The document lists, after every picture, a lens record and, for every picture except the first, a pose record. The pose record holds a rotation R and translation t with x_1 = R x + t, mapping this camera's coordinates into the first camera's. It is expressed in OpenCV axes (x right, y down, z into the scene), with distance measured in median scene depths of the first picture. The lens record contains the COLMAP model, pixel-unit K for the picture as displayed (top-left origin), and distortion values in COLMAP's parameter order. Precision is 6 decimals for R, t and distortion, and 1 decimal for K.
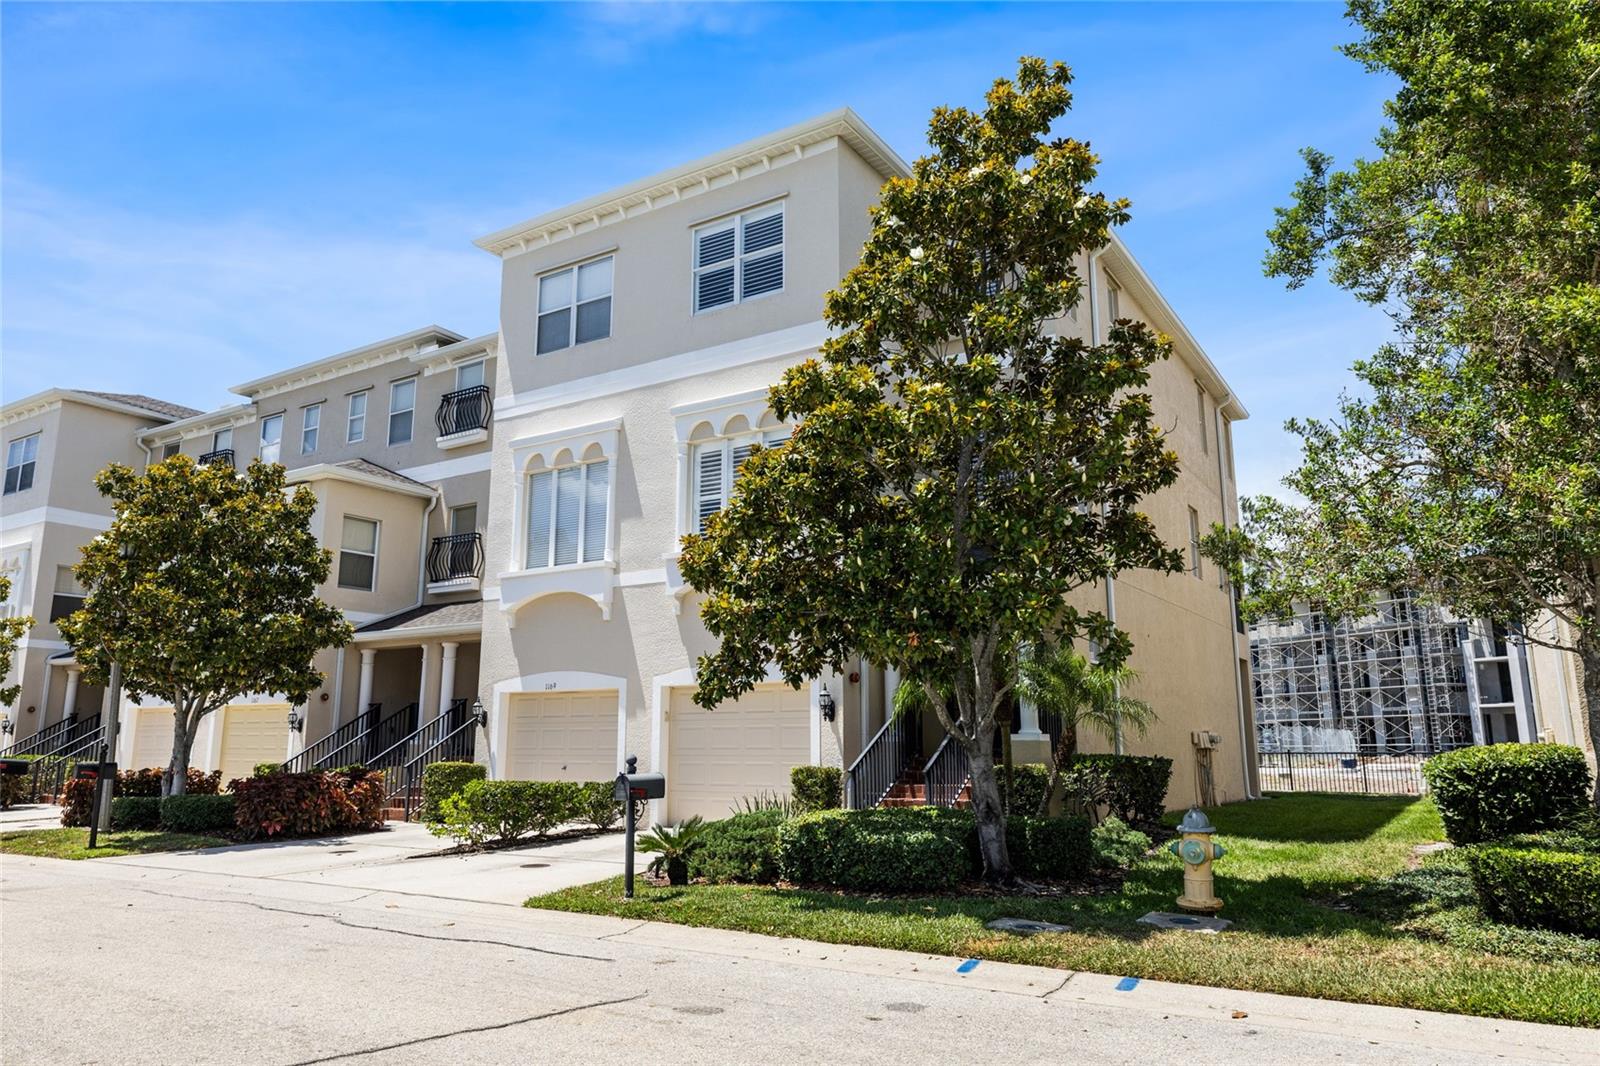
lens RADIAL K [[1074.3, 0, 800.3], [0, 1074.3, 533.6], [0, 0, 1]] dist [-0.003087, 0.001379]
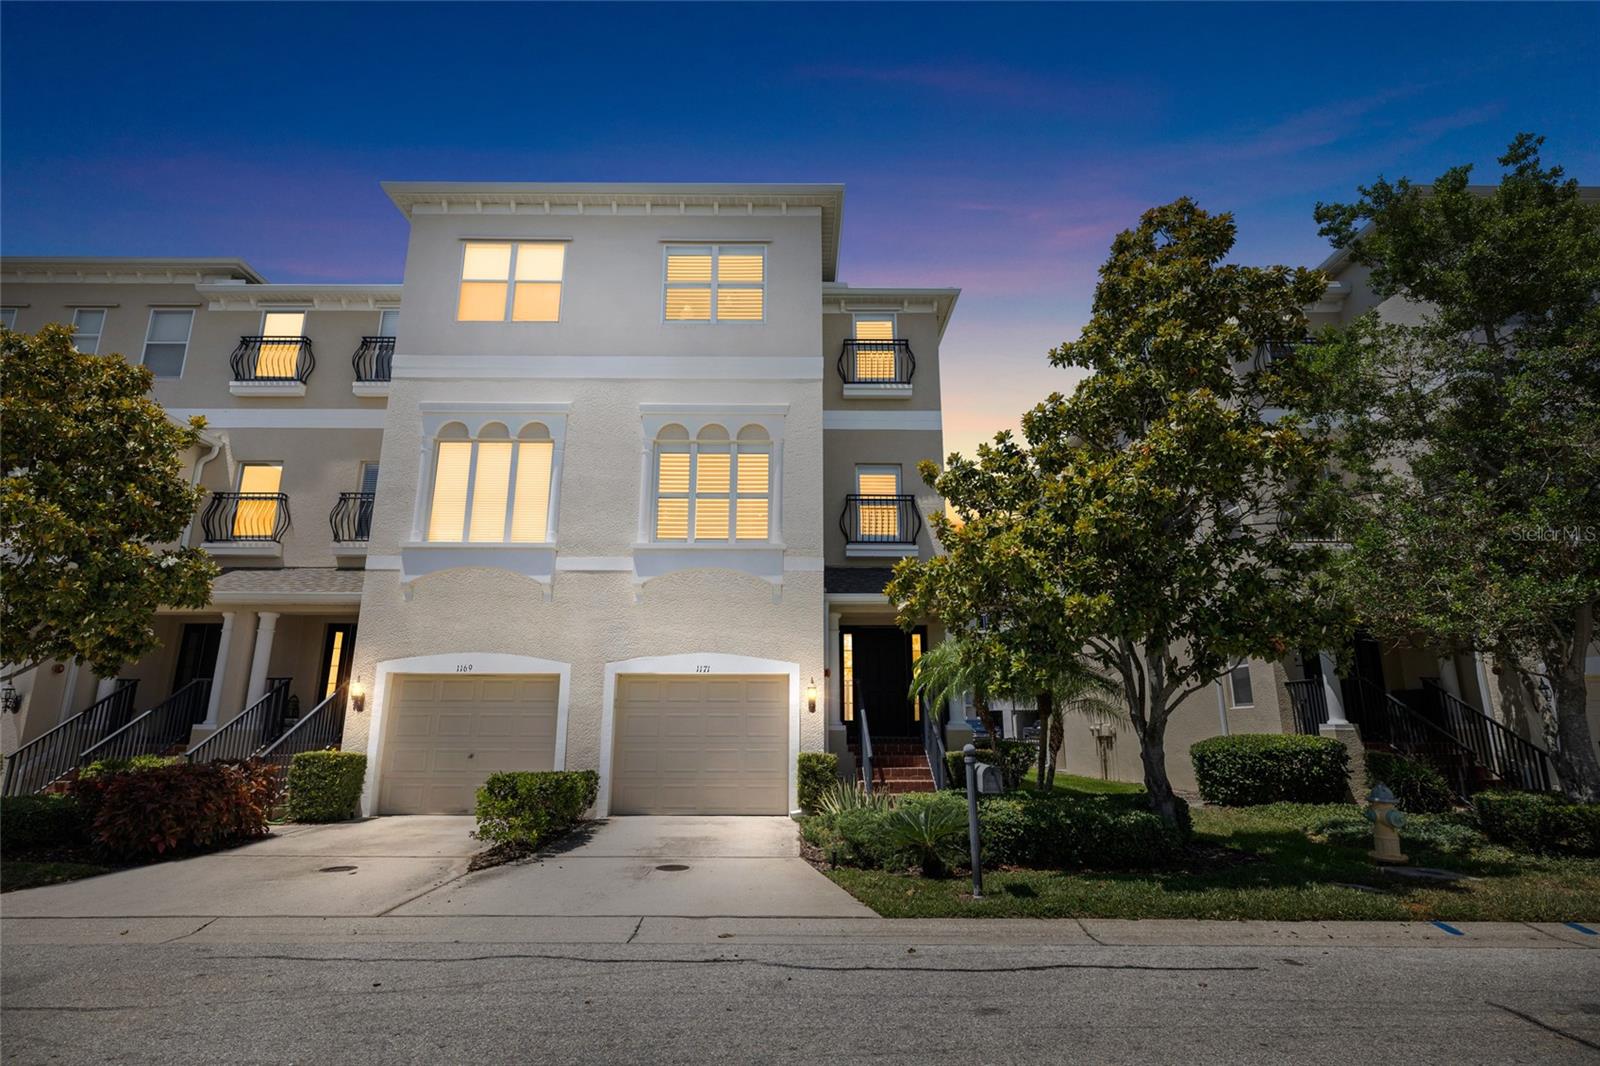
lens RADIAL K [[821.2, 0, 800.3], [0, 821.2, 524.4], [0, 0, 1]] dist [0.001698, -0.000037]
pose [[0.844171, 0.134739, 0.518864, -0.360796], [-0.107606, 0.990788, -0.082219, 0.043720], [-0.525163, 0.013574, 0.850894, 0.226009]]
